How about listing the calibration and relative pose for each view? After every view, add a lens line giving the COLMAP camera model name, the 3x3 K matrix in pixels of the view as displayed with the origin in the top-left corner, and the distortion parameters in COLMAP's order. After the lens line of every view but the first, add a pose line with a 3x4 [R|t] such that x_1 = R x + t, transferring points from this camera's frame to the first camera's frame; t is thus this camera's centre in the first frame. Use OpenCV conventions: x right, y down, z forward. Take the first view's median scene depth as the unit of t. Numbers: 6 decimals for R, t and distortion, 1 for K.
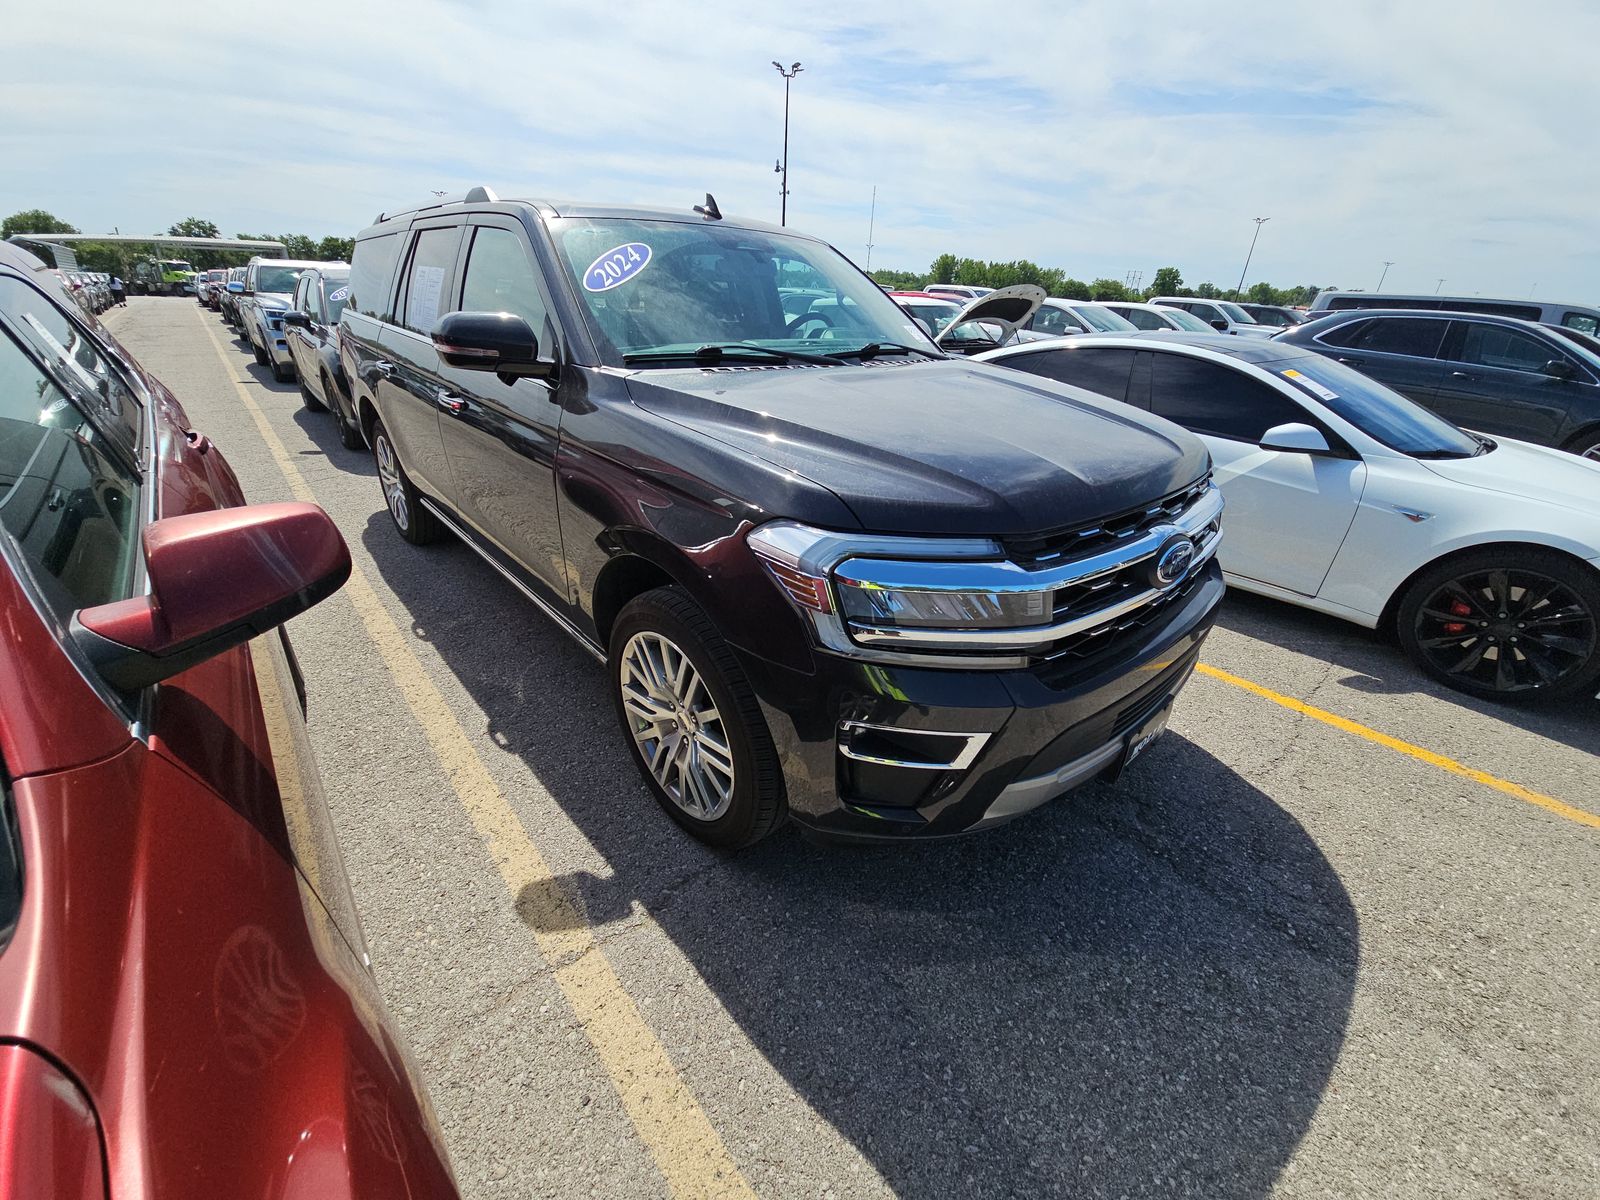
lens RADIAL K [[642.3, 0, 804.6], [0, 642.3, 596.9], [0, 0, 1]] dist [0.018636, -0.011658]
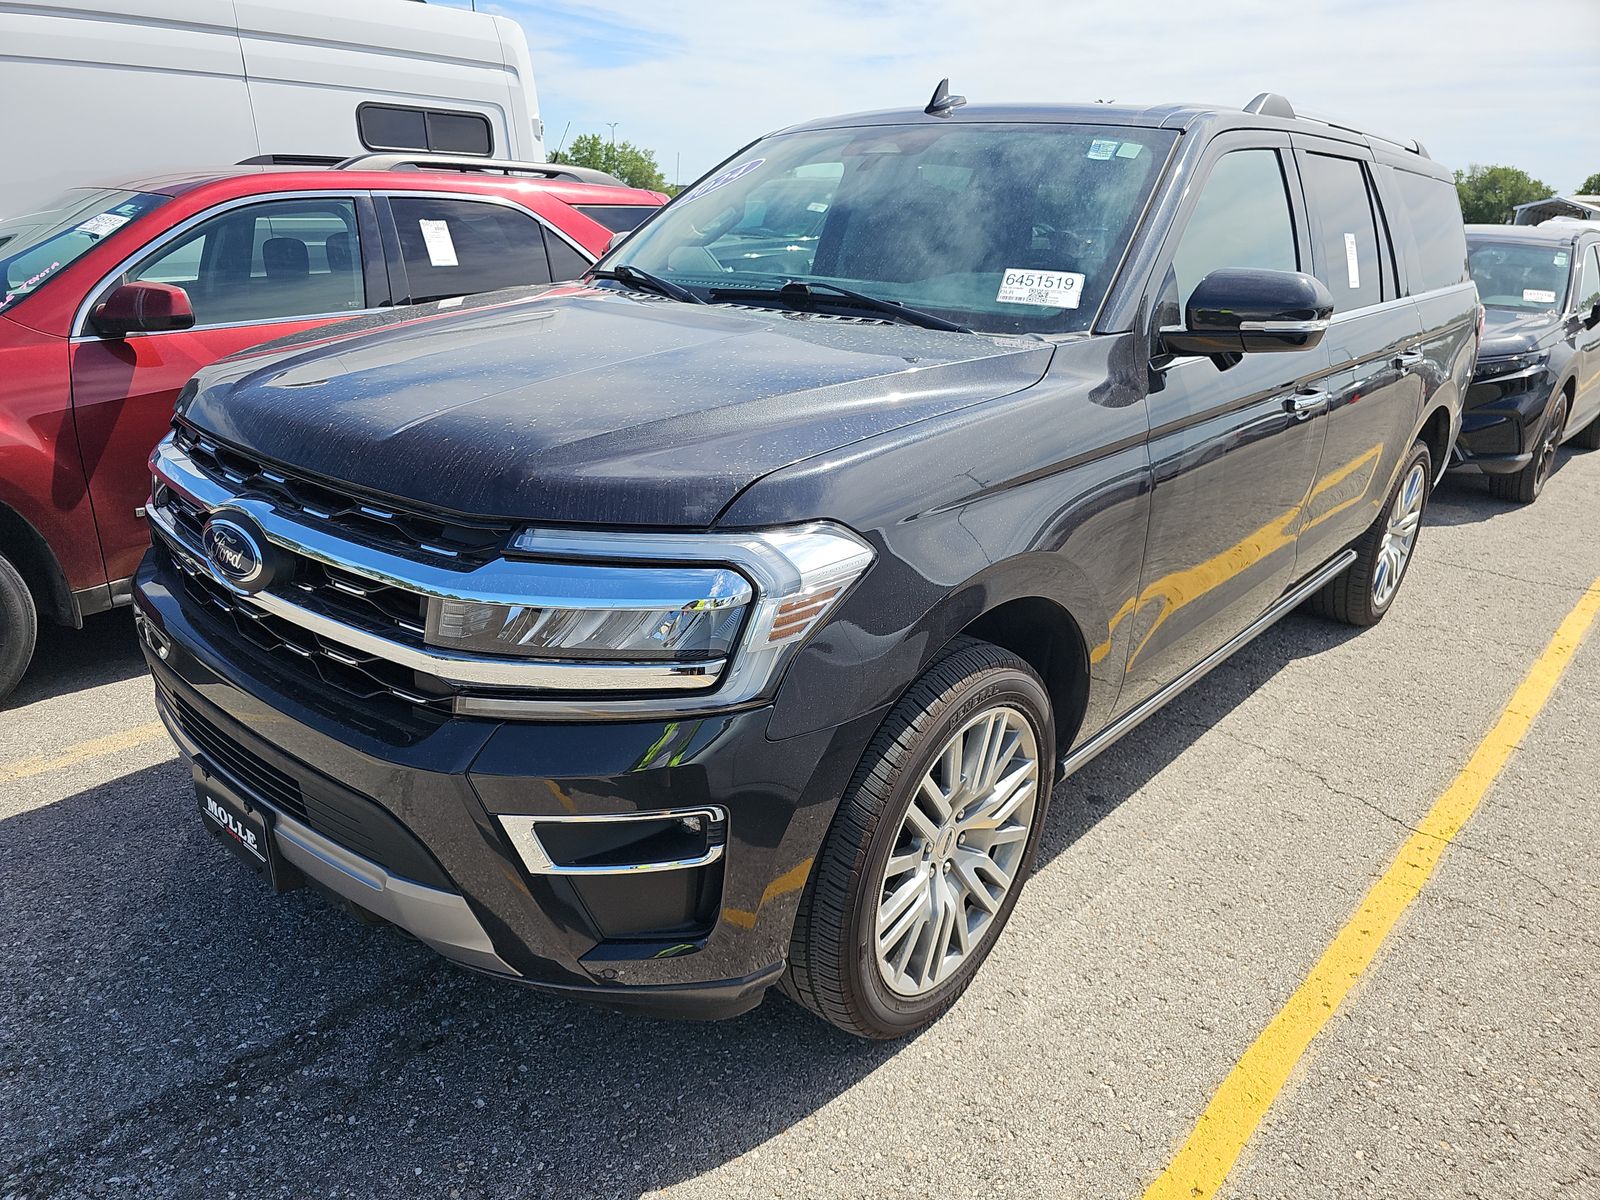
lens RADIAL K [[1063.6, 0, 774.9], [0, 1063.6, 582.5], [0, 0, 1]] dist [0.048528, -0.038728]
pose [[0.127384, 0.293761, -0.947353, 1.374054], [-0.448315, 0.869051, 0.209199, -0.405416], [0.884752, 0.398064, 0.242401, 0.988368]]
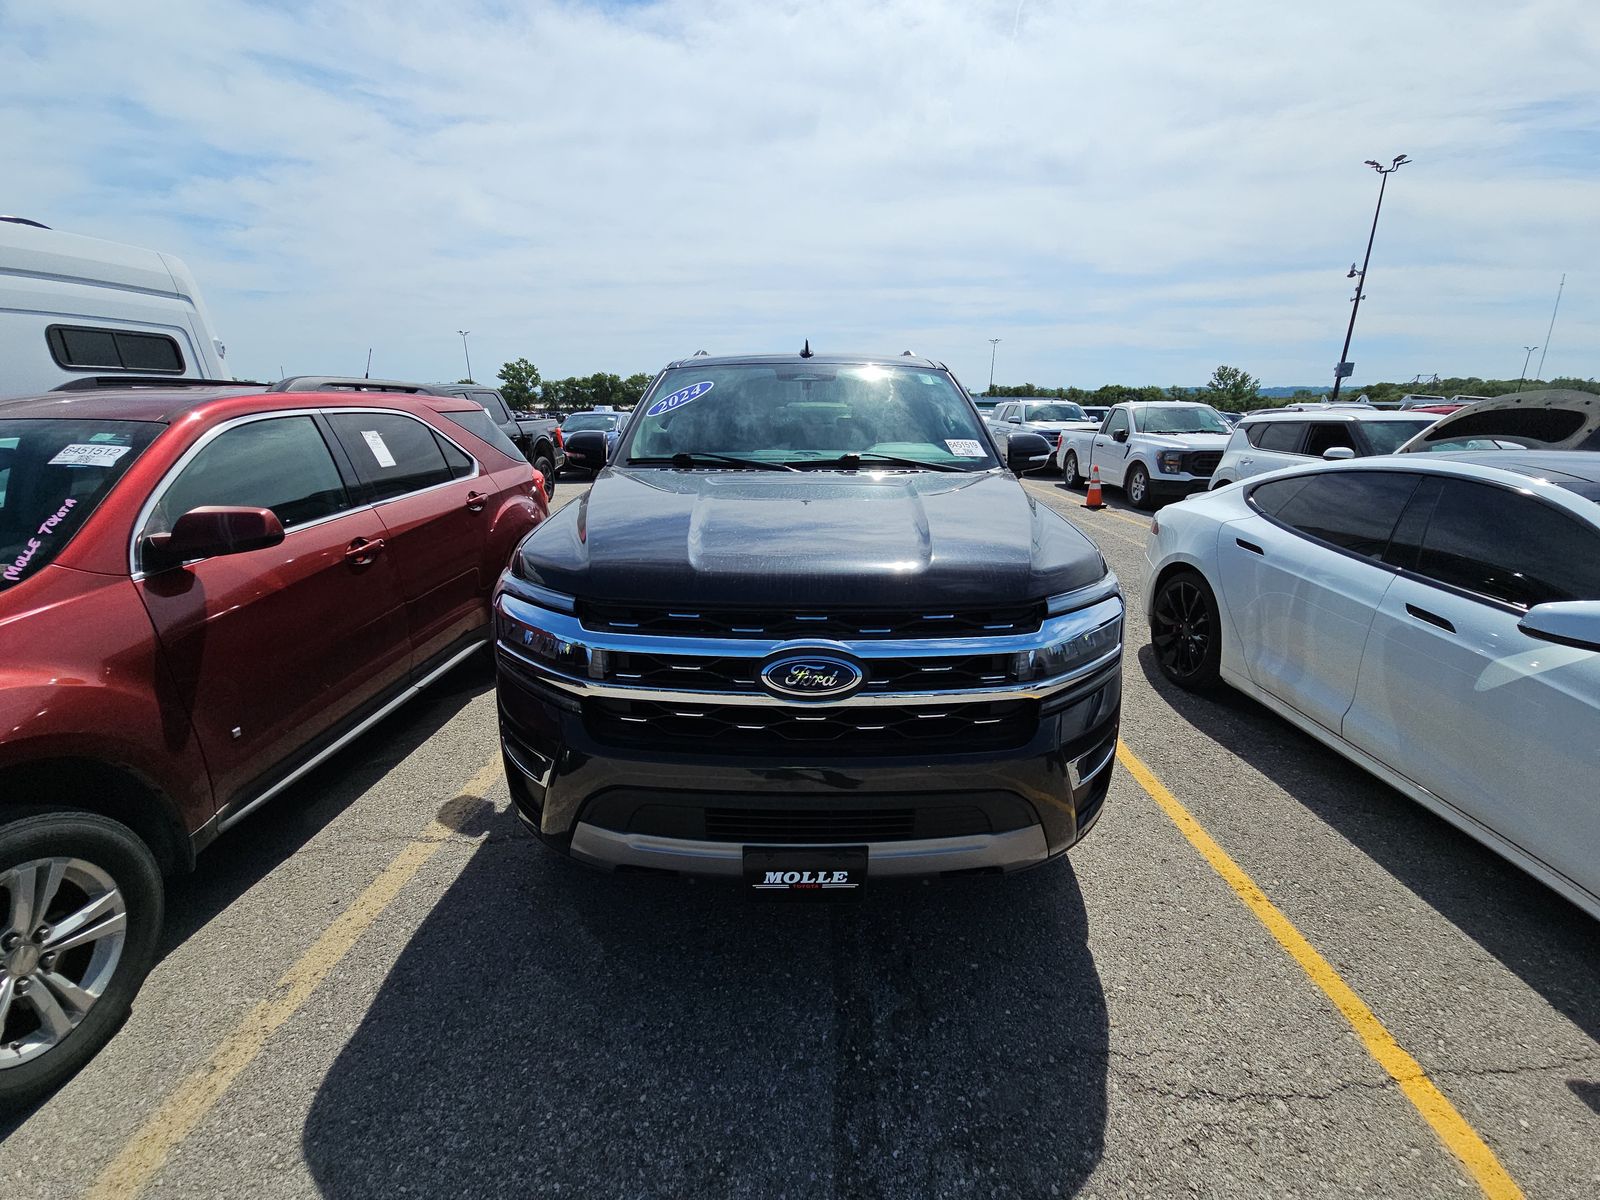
lens RADIAL K [[642.3, 0, 804.6], [0, 642.3, 596.9], [0, 0, 1]] dist [0.018636, -0.011658]
pose [[0.749277, 0.151313, -0.644739, 0.918476], [-0.258831, 0.963023, -0.074786, -0.073073], [0.609583, 0.222914, 0.760735, 0.215511]]
